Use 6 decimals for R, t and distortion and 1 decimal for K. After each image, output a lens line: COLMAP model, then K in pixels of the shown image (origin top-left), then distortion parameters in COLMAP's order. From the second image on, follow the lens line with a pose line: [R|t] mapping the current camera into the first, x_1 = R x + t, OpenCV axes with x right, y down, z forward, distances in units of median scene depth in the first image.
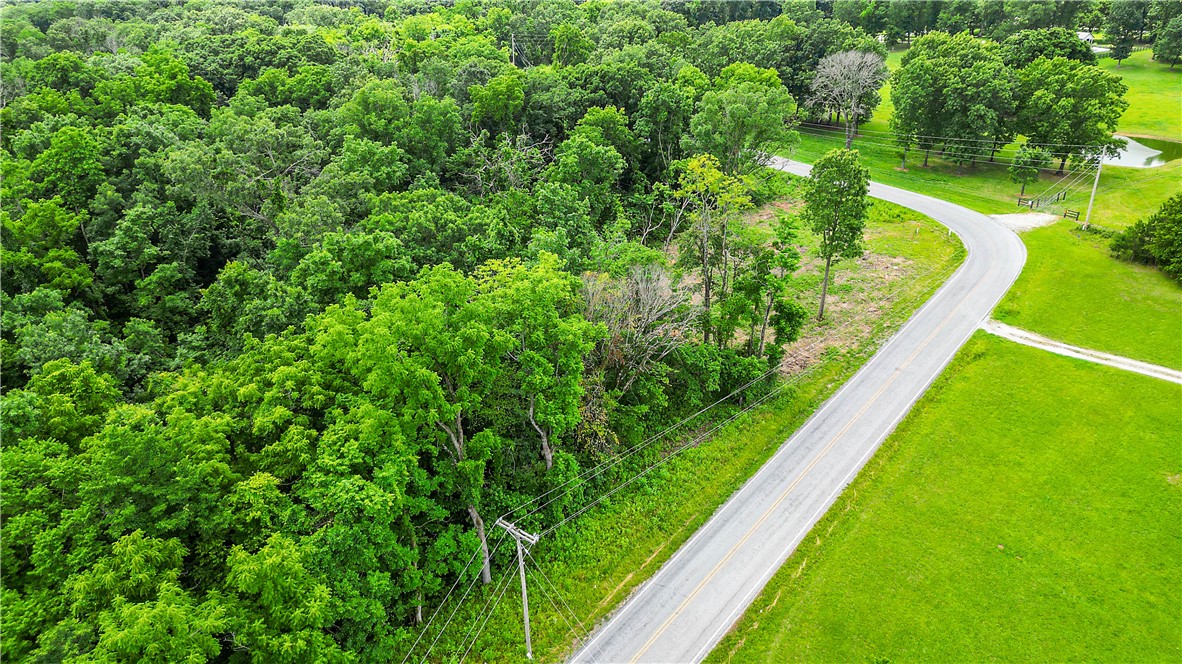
lens RADIAL K [[824.2, 0, 591.0], [0, 824.2, 332.0], [0, 0, 1]] dist [0.087466, -0.104654]
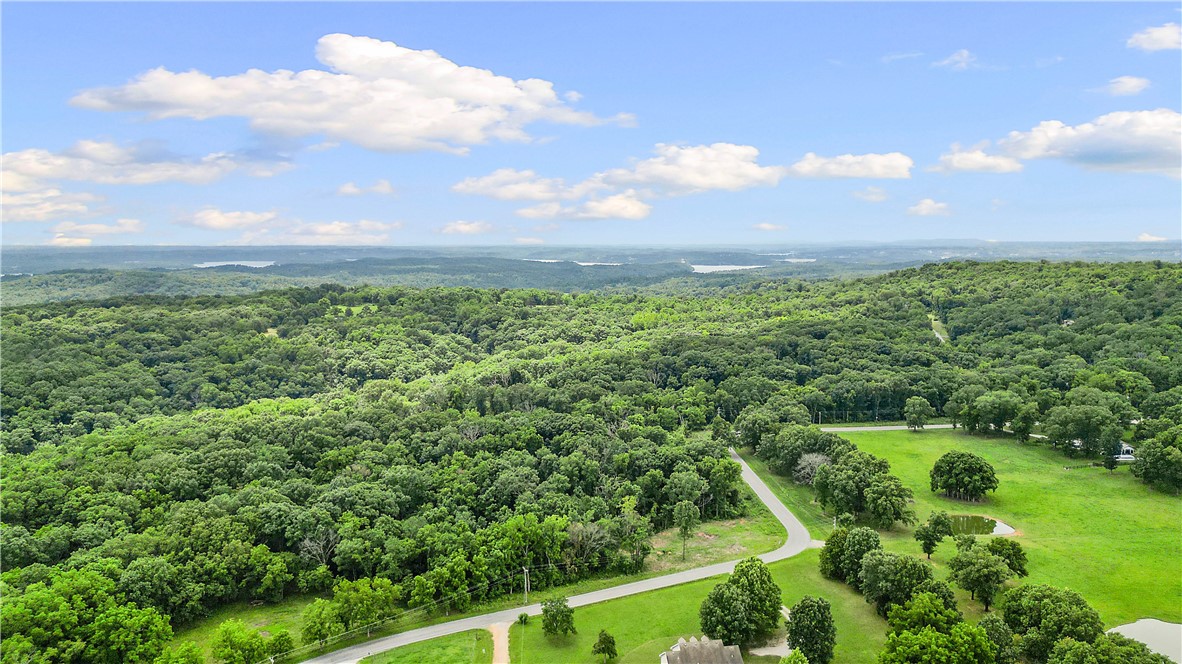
lens RADIAL K [[824.2, 0, 591.0], [0, 824.2, 332.0], [0, 0, 1]] dist [0.087466, -0.104654]
pose [[0.878671, 0.055571, -0.474183, 0.833430], [-0.205250, 0.940704, -0.270090, 0.055201], [0.431057, 0.334646, 0.837975, -1.137774]]
